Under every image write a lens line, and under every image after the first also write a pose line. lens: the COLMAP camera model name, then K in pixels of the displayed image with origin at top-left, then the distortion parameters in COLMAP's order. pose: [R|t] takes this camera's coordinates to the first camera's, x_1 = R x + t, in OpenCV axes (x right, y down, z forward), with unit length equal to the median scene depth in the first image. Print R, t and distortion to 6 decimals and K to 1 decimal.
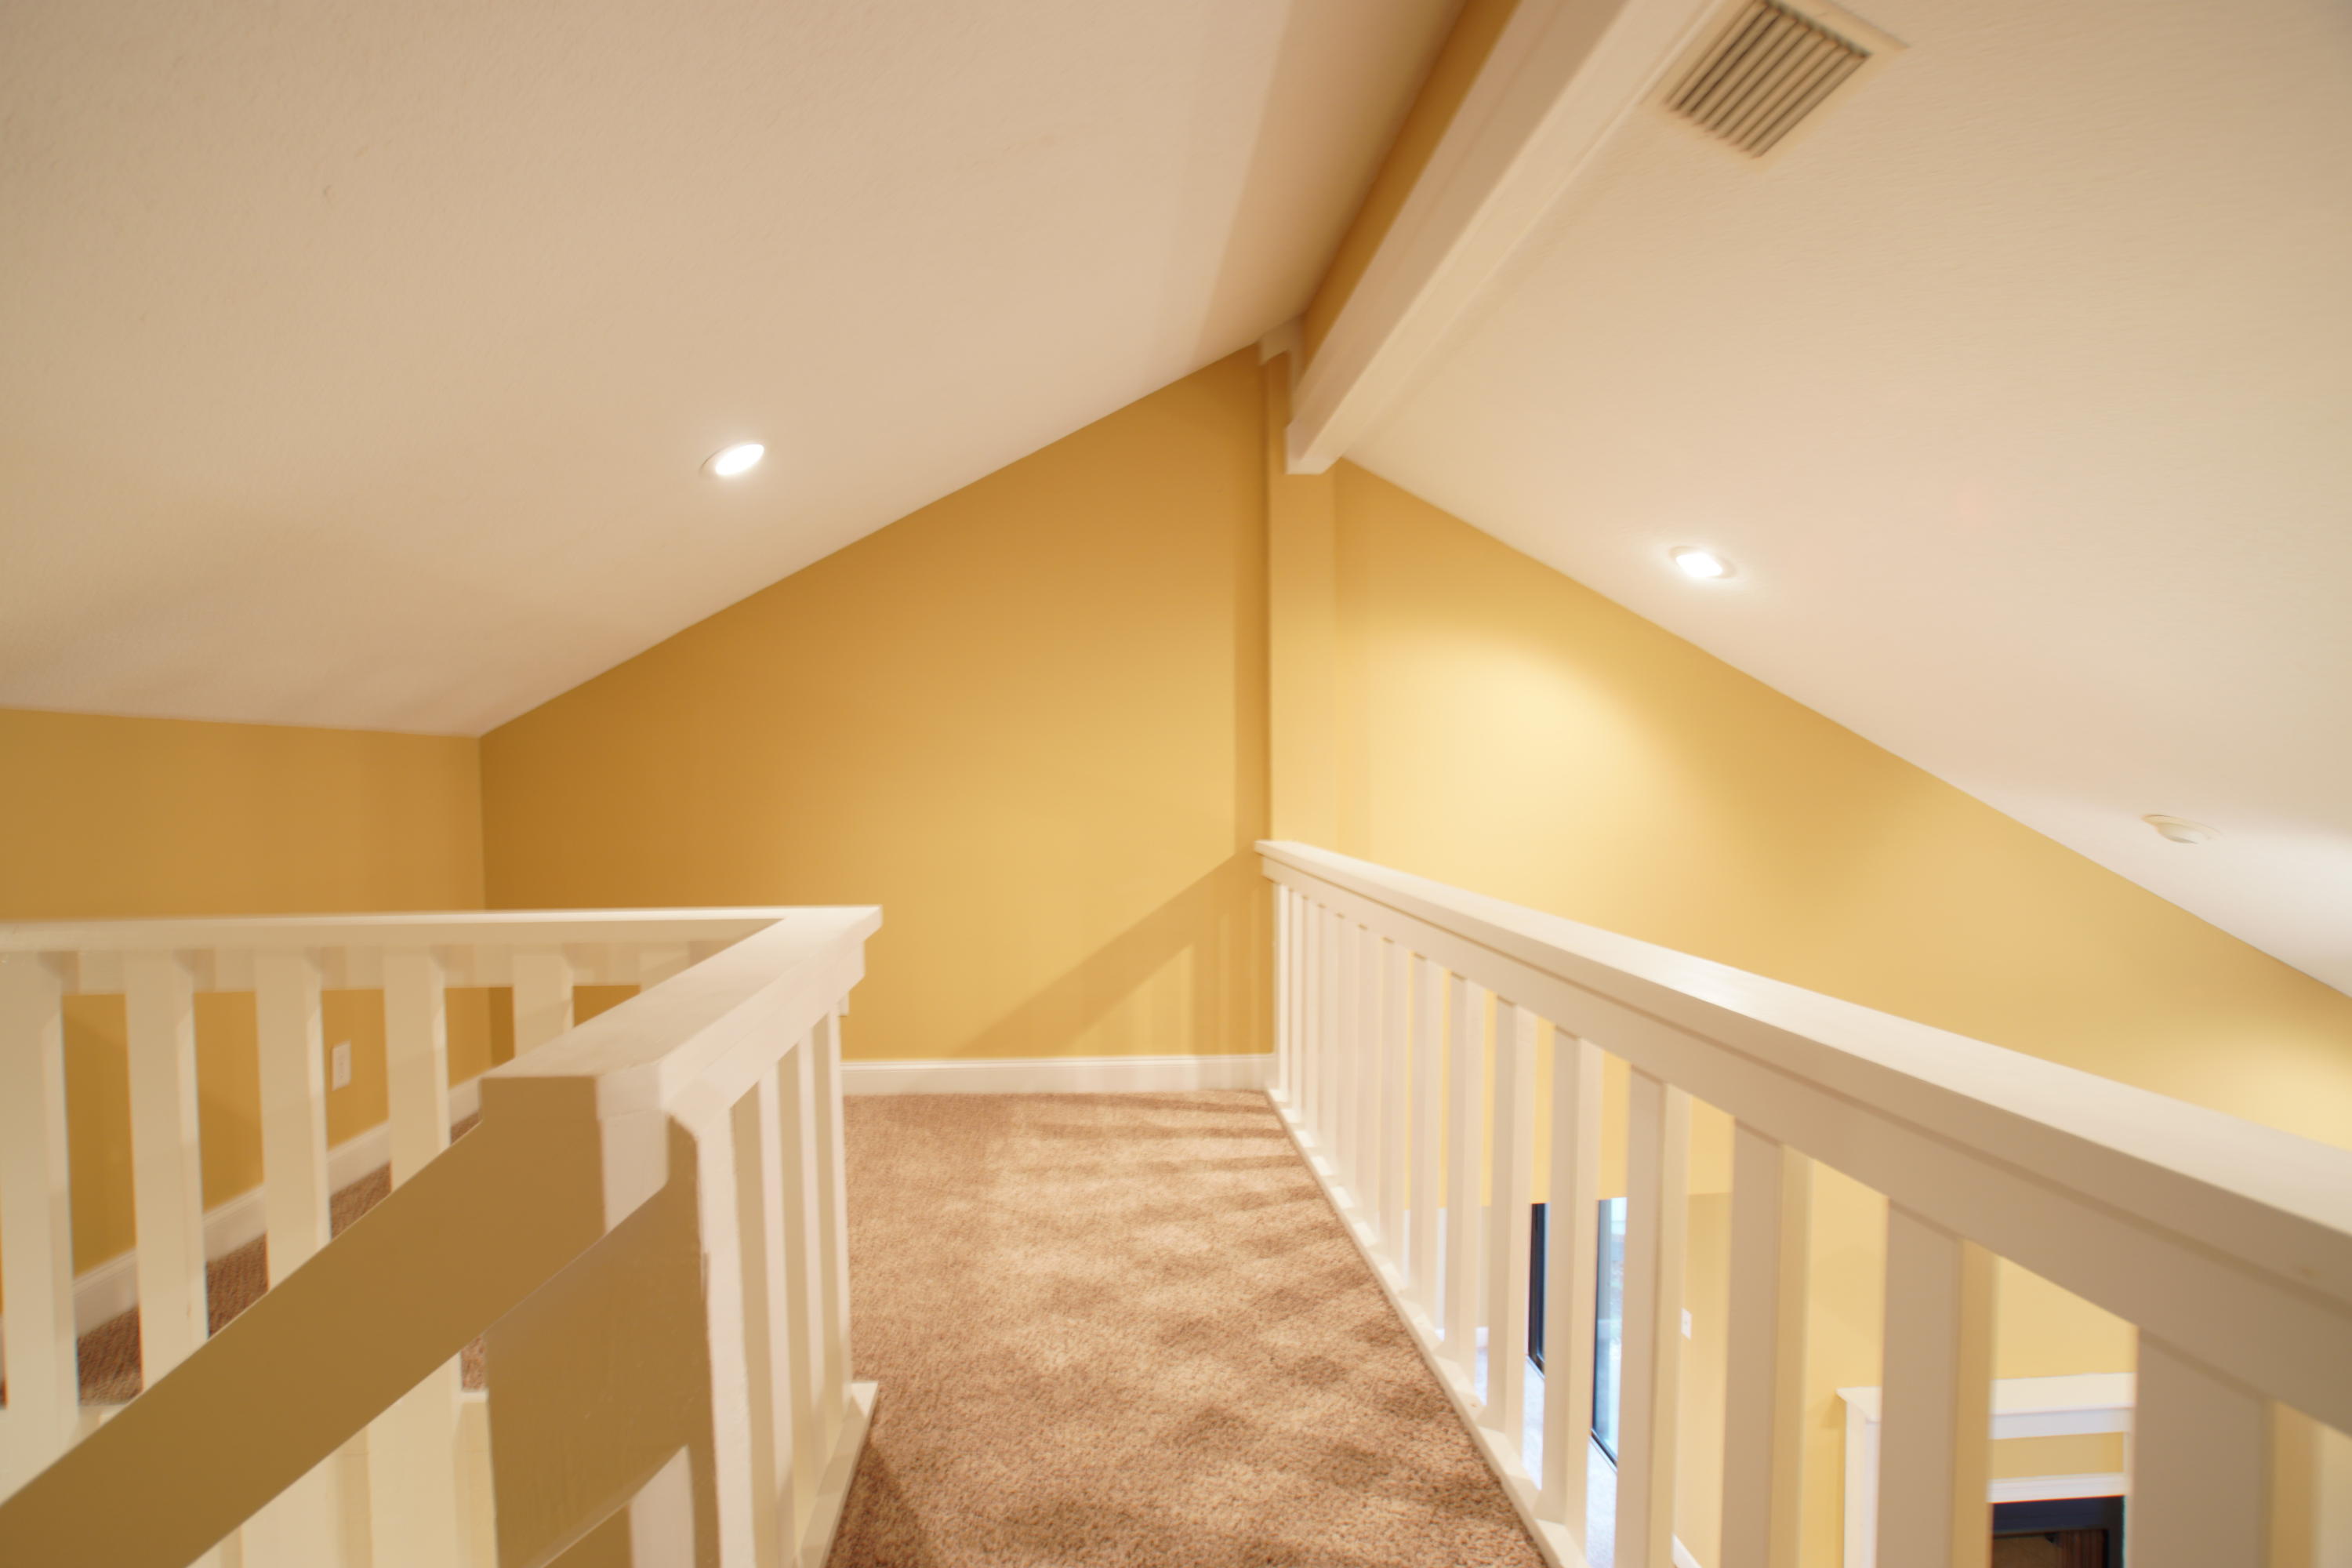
lens RADIAL K [[1144.0, 0, 1174.5], [0, 1144.0, 790.6], [0, 0, 1]] dist [-0.024691, 0.002801]
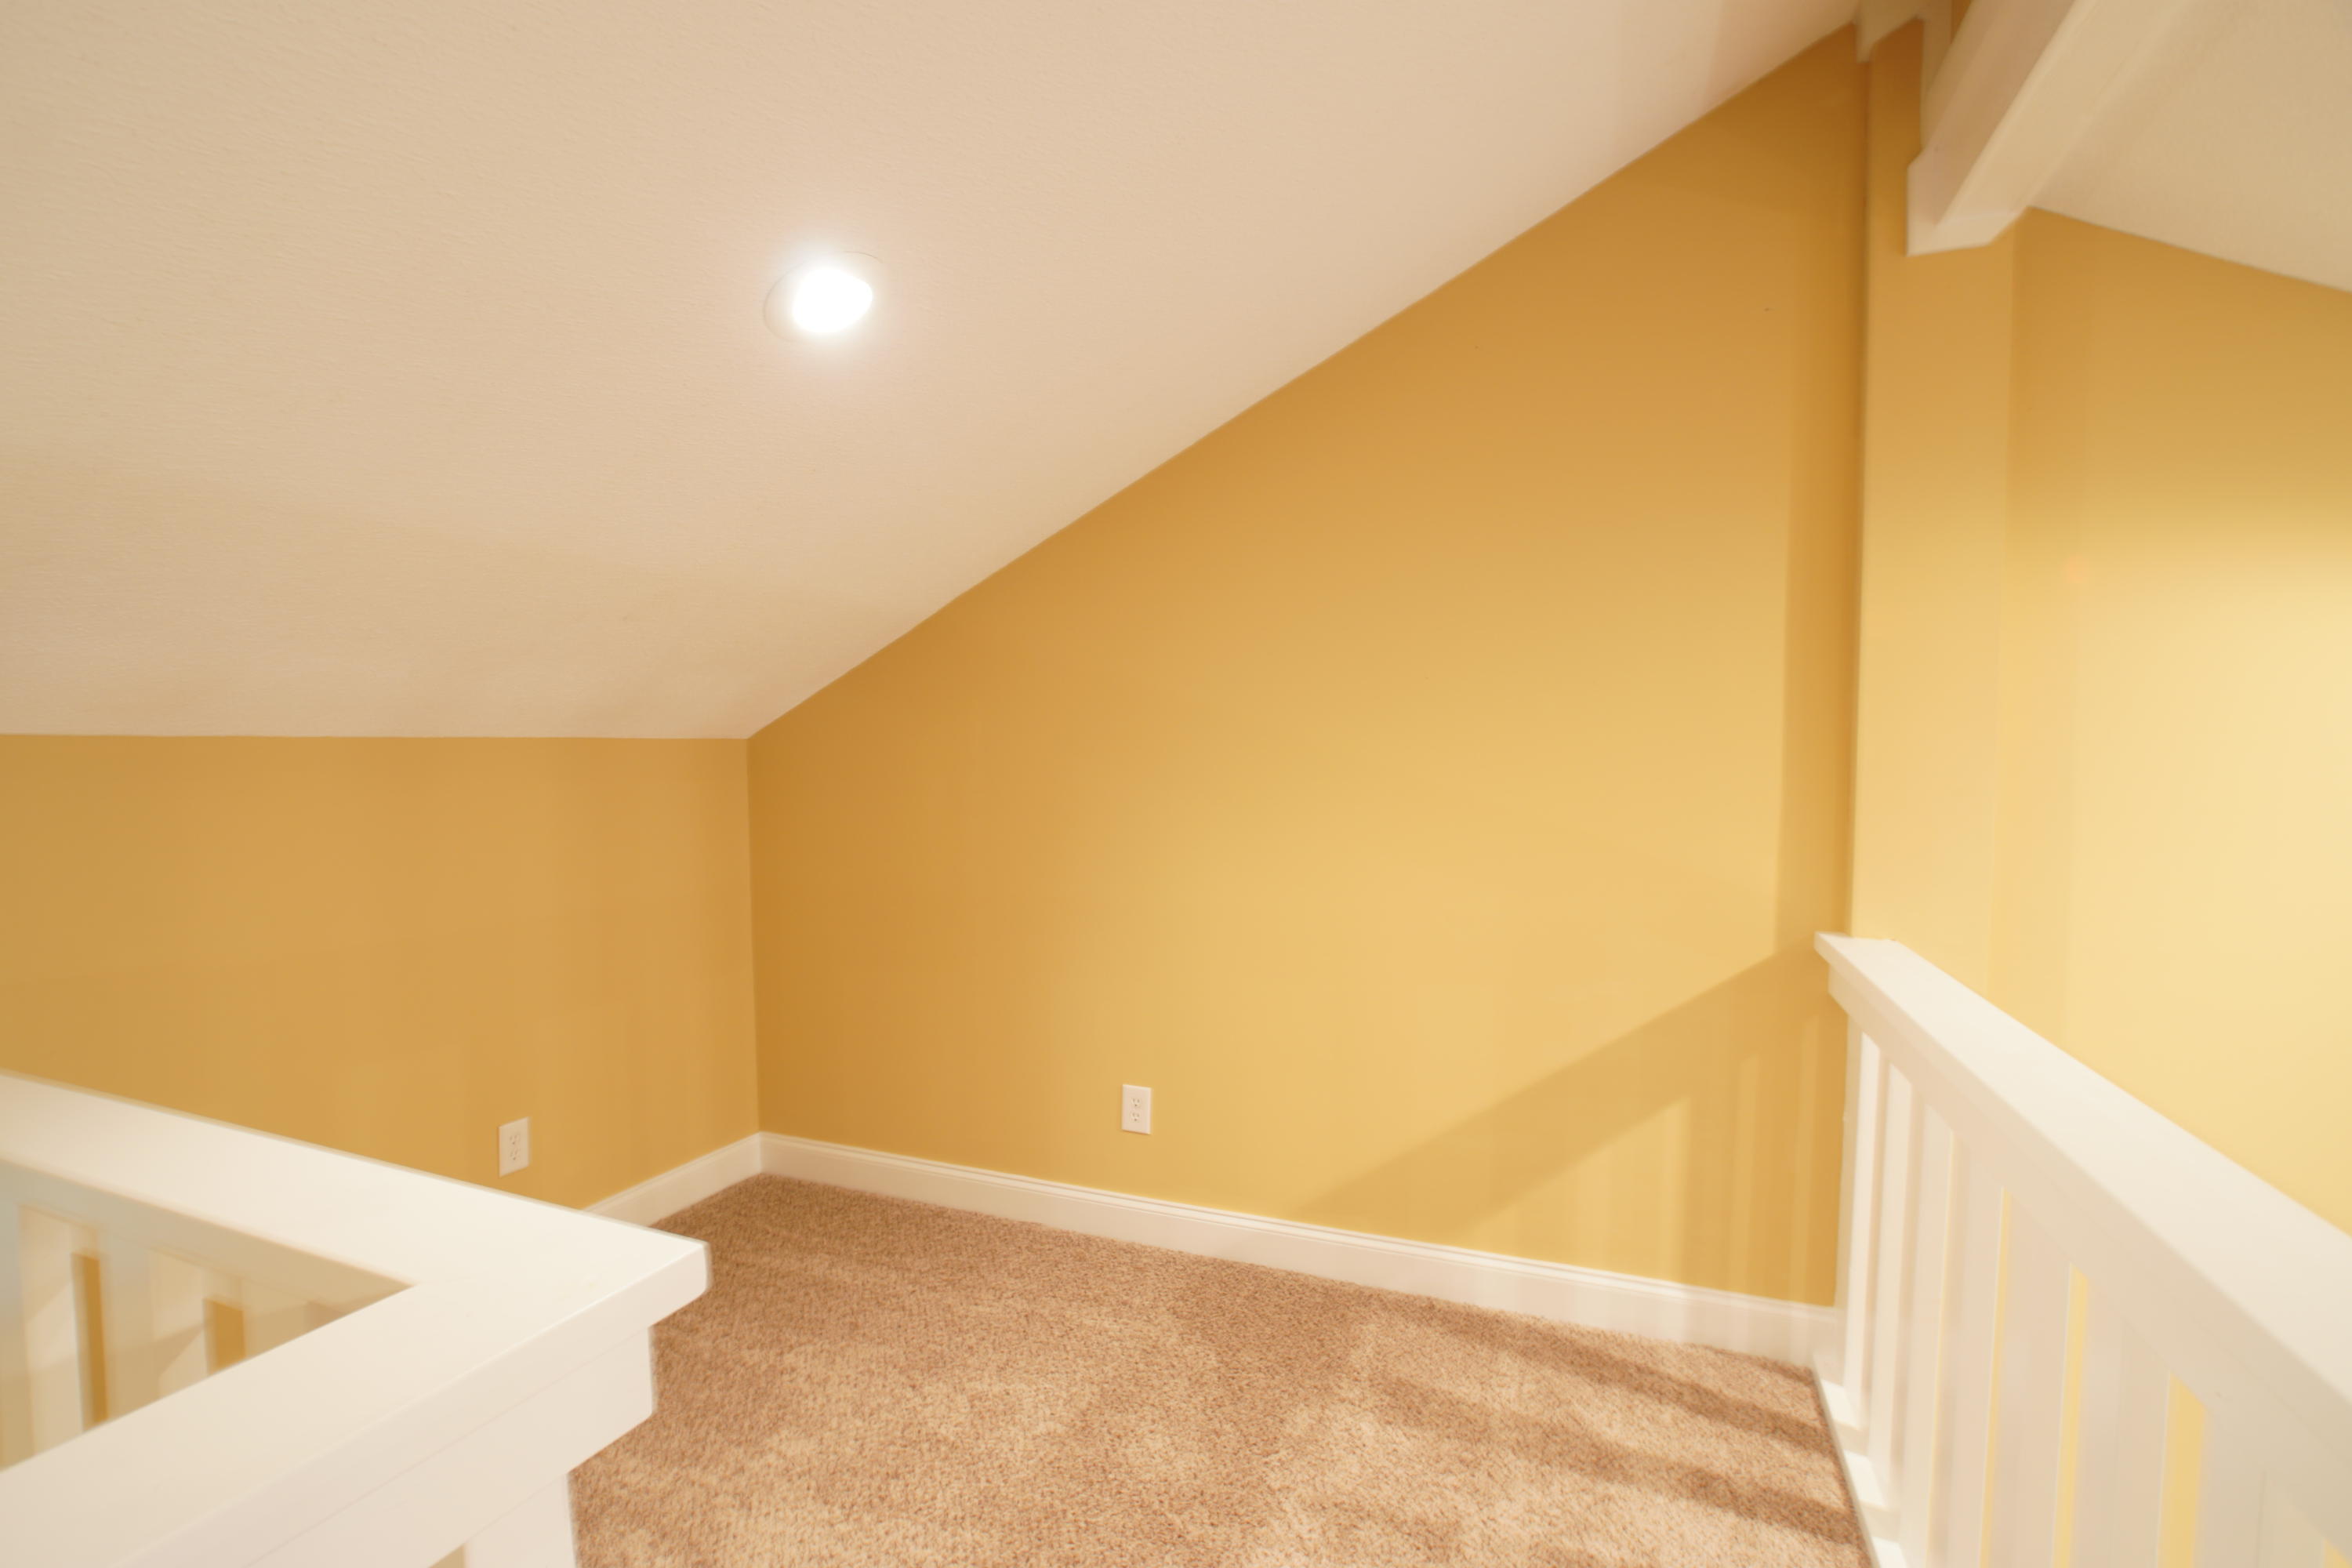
lens RADIAL K [[1144.0, 0, 1135.8], [0, 1144.0, 803.5], [0, 0, 1]] dist [-0.024691, 0.002801]
pose [[0.885693, 0.034001, -0.463025, 0.031049], [-0.017713, 0.999063, 0.039482, -0.037464], [0.463933, -0.026768, 0.885466, 0.367016]]
